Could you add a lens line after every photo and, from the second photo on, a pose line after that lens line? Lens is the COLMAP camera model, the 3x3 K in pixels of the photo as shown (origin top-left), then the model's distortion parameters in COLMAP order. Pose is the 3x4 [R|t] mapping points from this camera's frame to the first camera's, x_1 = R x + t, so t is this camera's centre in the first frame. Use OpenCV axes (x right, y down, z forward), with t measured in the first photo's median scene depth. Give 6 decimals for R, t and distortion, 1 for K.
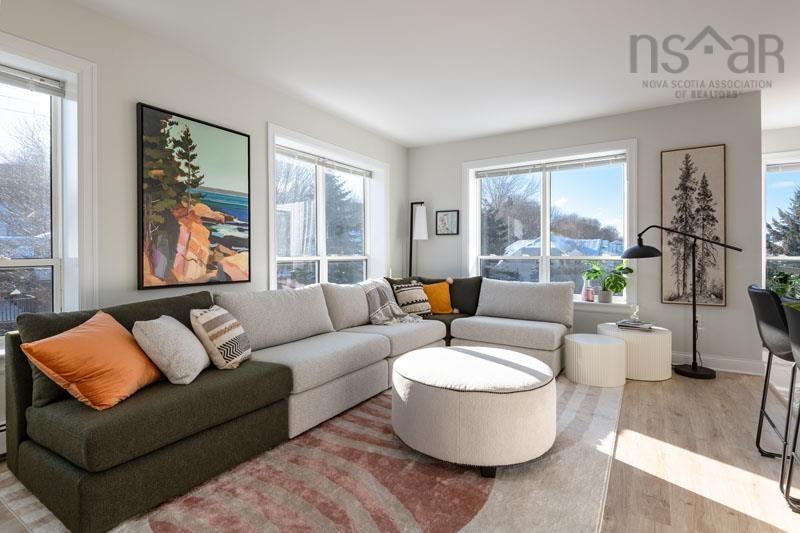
lens RADIAL K [[394.3, 0, 401.6], [0, 394.3, 254.5], [0, 0, 1]] dist [-0.000455, -0.000190]
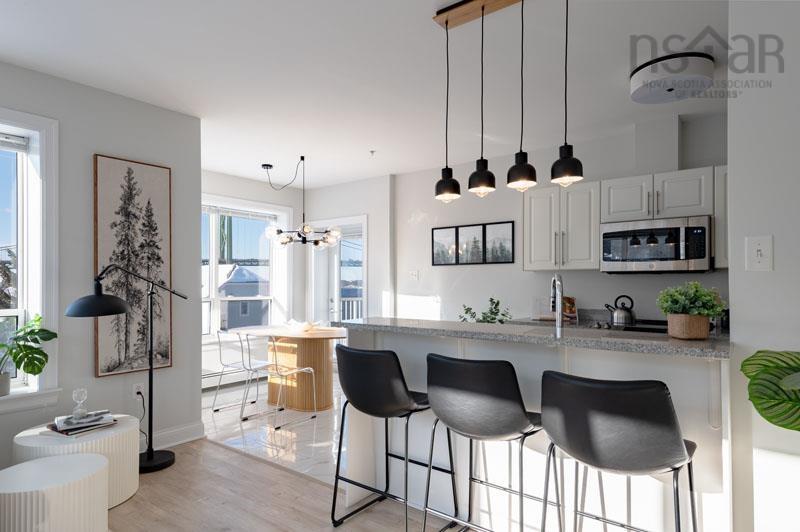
lens RADIAL K [[476.8, 0, 401.3], [0, 476.8, 277.2], [0, 0, 1]] dist [0.037629, -0.000382]
pose [[0.104211, 0.017386, 0.994403, -0.148064], [0.004665, 0.999828, -0.017970, -0.040072], [-0.994544, 0.006512, 0.104112, 0.503576]]
